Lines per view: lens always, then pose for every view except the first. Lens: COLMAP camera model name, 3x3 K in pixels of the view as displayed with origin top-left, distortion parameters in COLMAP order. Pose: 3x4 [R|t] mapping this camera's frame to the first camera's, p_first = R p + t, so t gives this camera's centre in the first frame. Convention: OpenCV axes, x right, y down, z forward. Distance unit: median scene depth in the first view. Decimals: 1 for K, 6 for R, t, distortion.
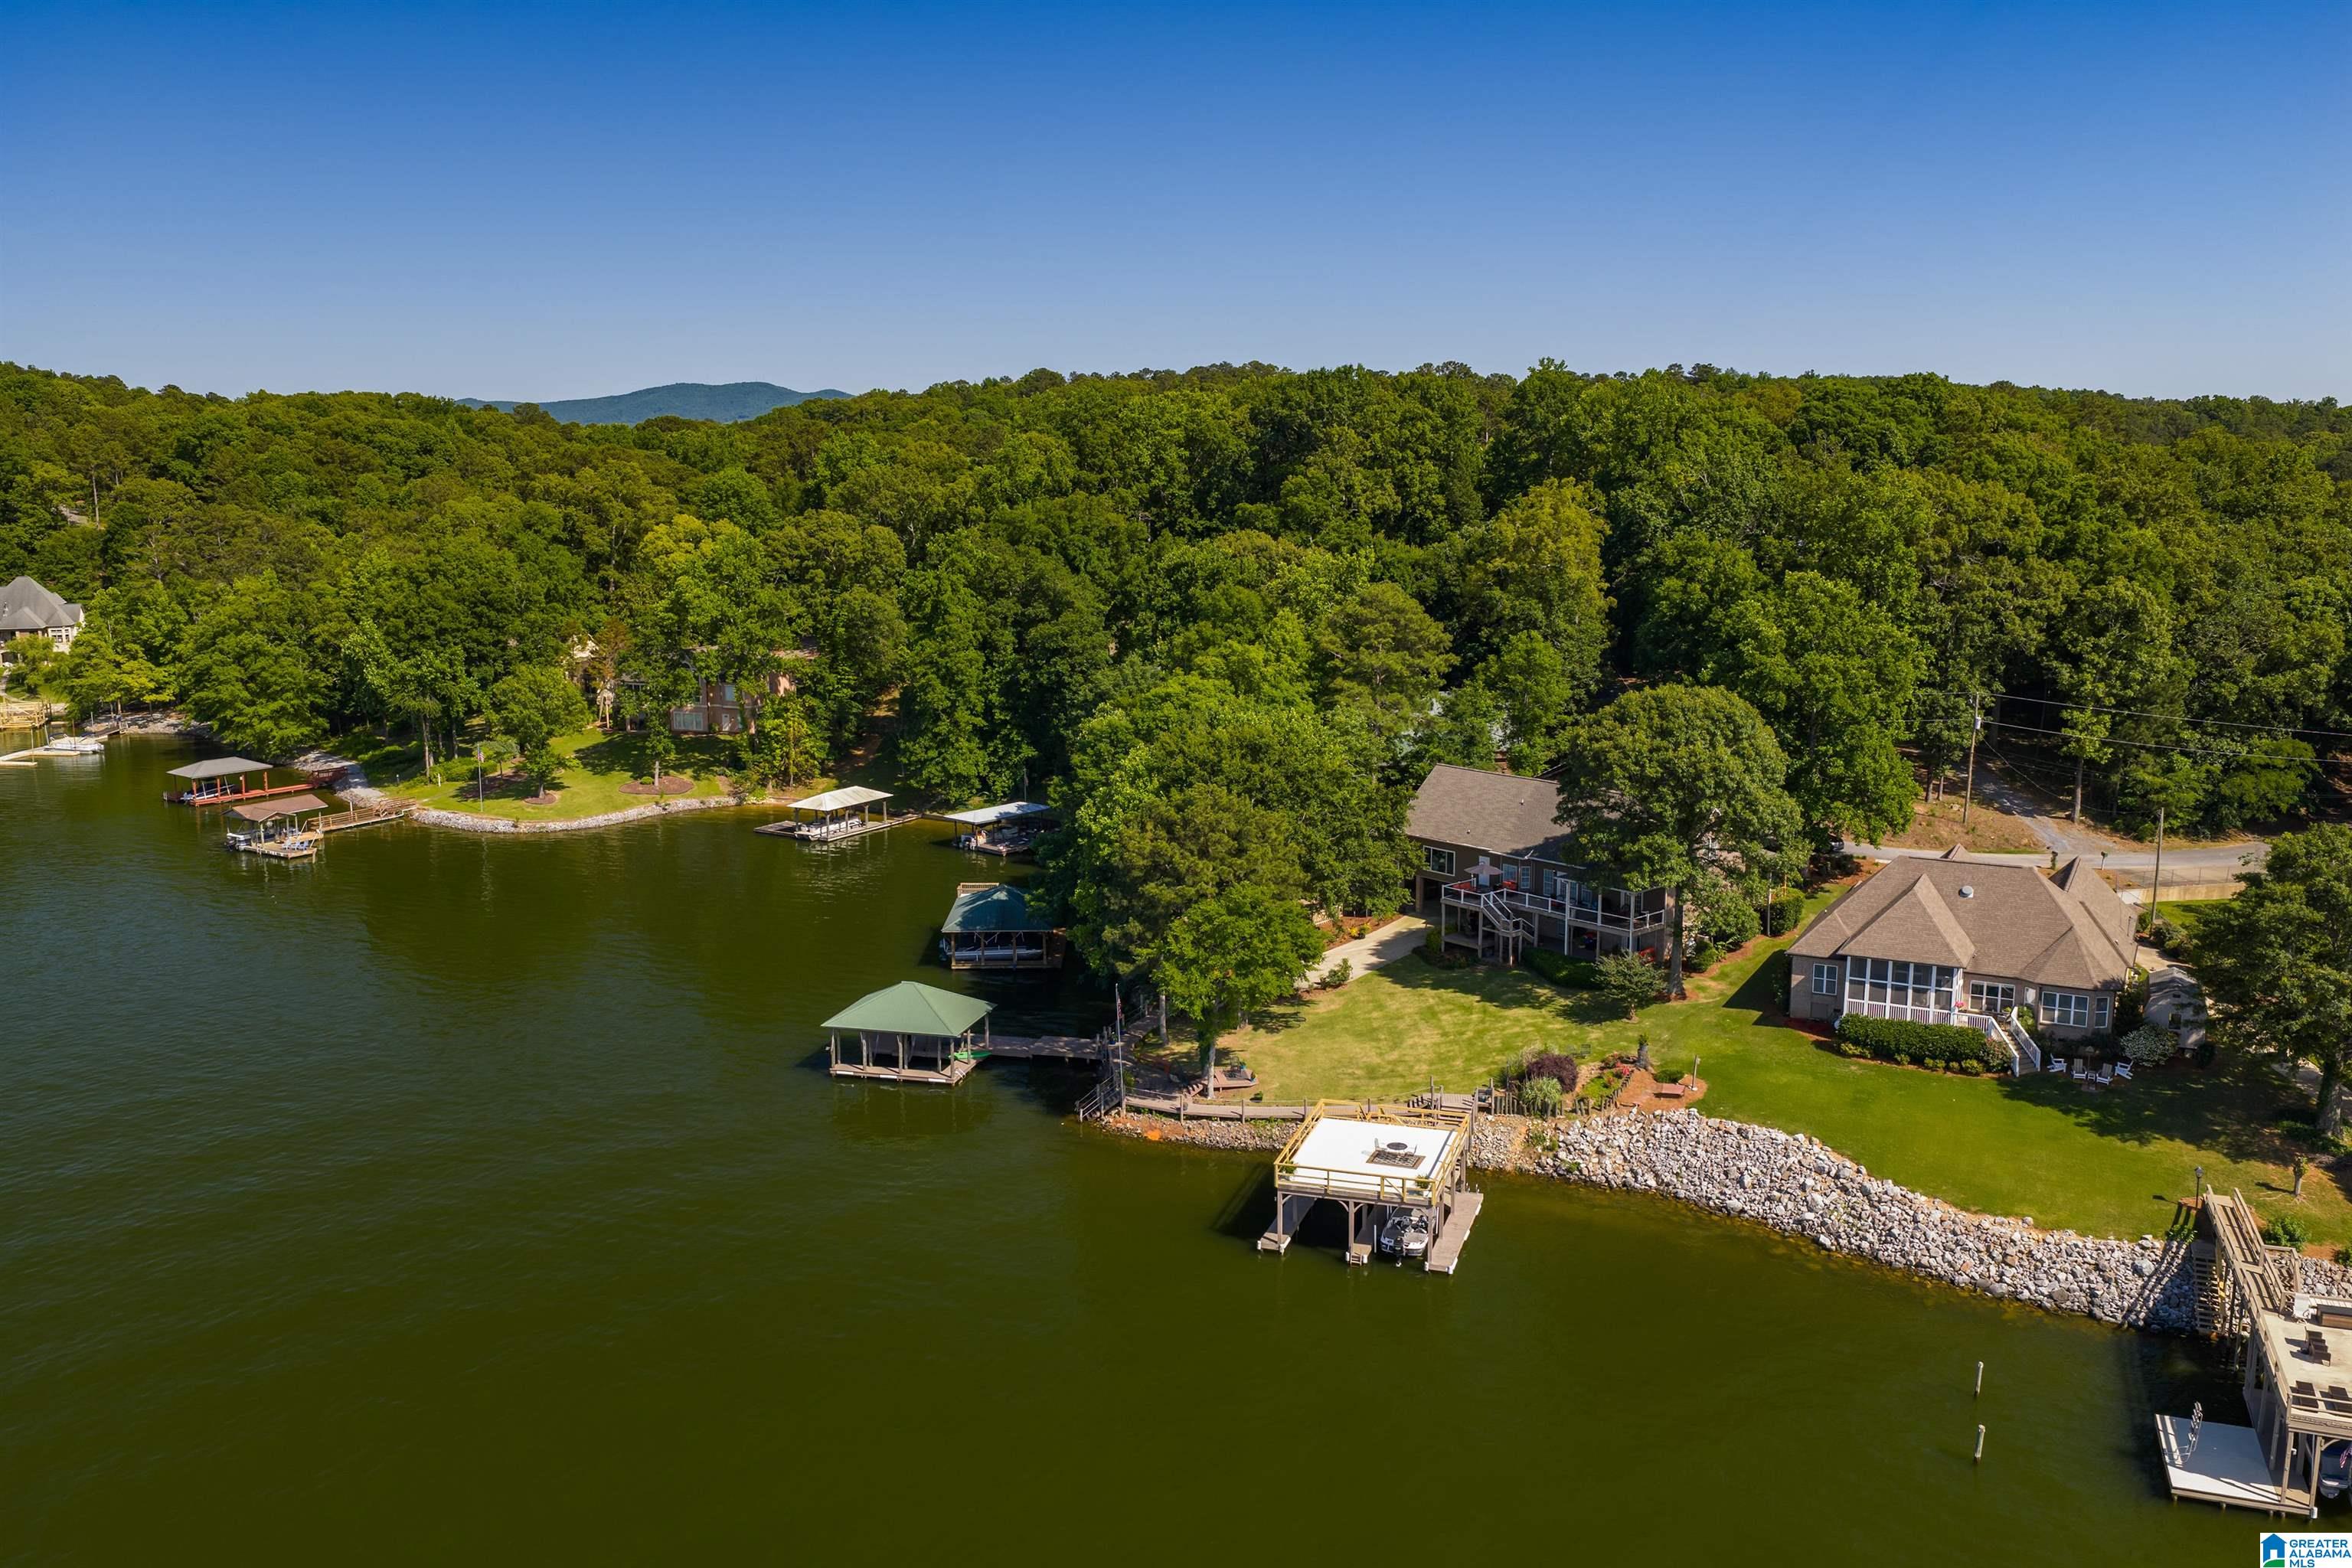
lens RADIAL K [[1950.1, 0, 1176.1], [0, 1950.1, 784.8], [0, 0, 1]] dist [0.006190, -0.015652]
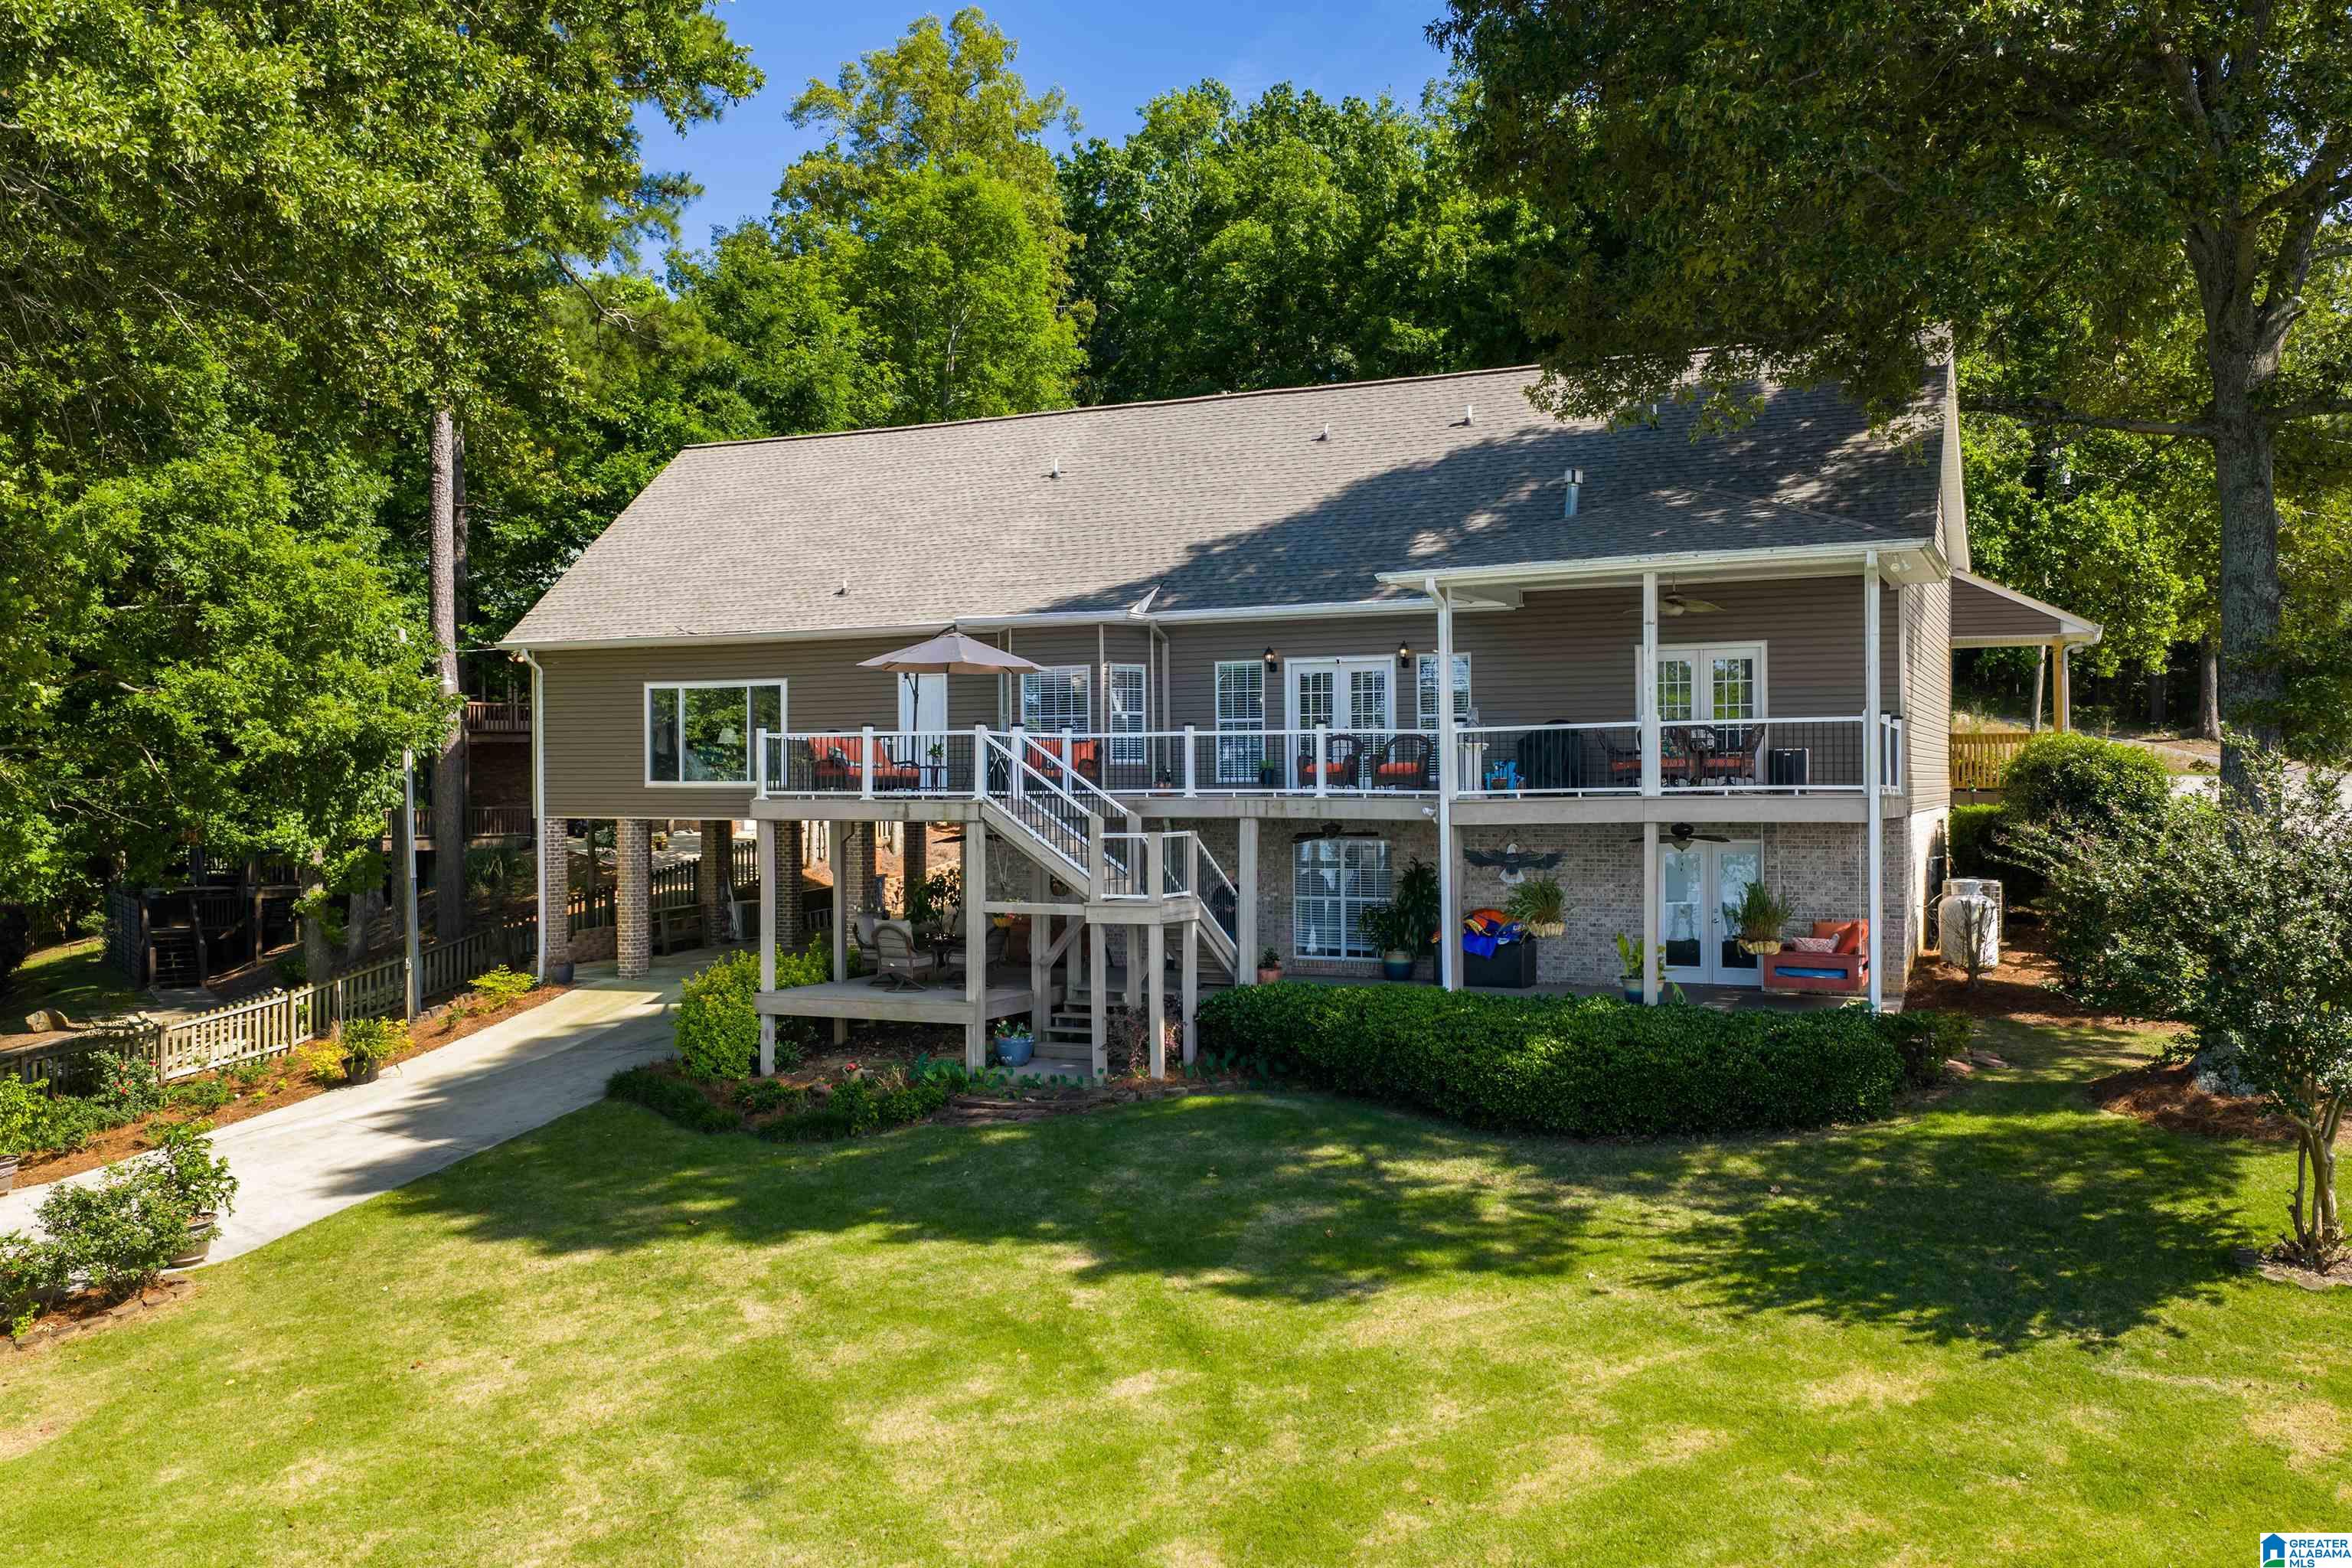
lens RADIAL K [[1950.1, 0, 1180.1], [0, 1950.1, 784.6], [0, 0, 1]] dist [0.006190, -0.015652]
pose [[0.914319, 0.003118, 0.404982, 0.098718], [0.069902, 0.983748, -0.165389, 0.095496], [-0.398916, 0.179527, 0.899242, 0.827754]]
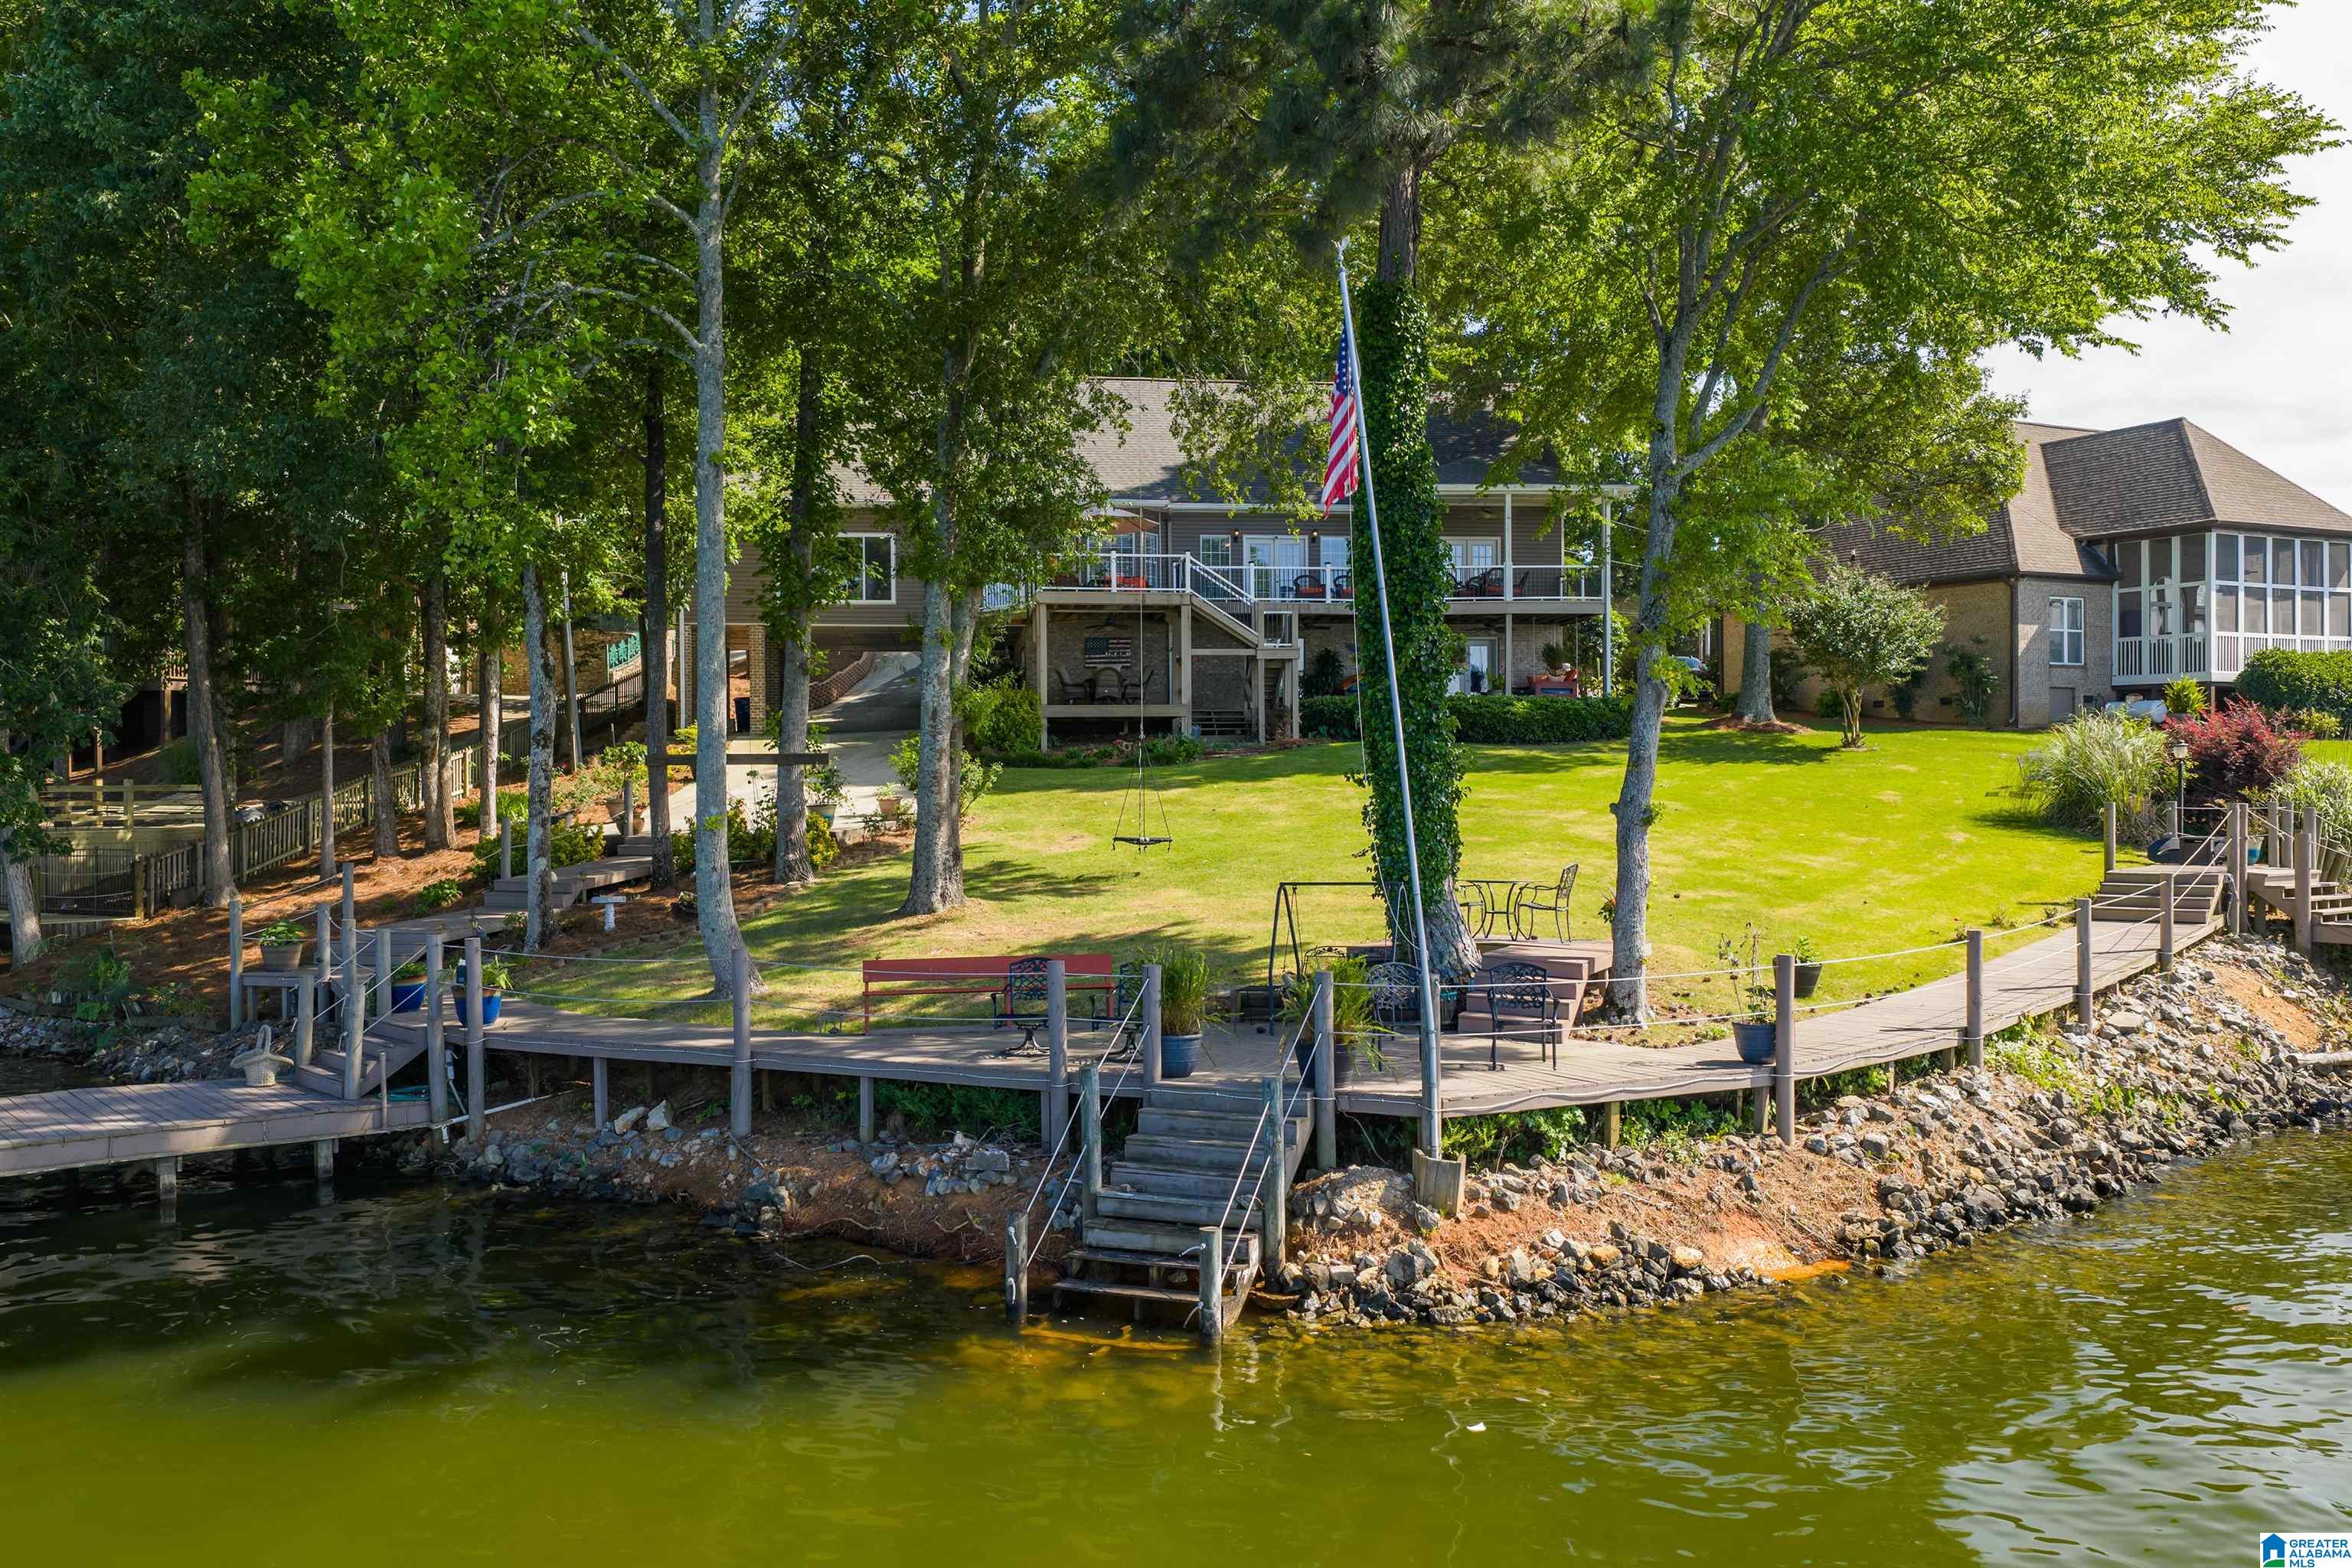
lens RADIAL K [[1950.1, 0, 1178.4], [0, 1950.1, 781.5], [0, 0, 1]] dist [0.006190, -0.015652]
pose [[0.605977, 0.003944, 0.795472, -0.122209], [0.136833, 0.984566, -0.109118, 0.135267], [-0.783625, 0.174970, 0.596085, 0.807209]]
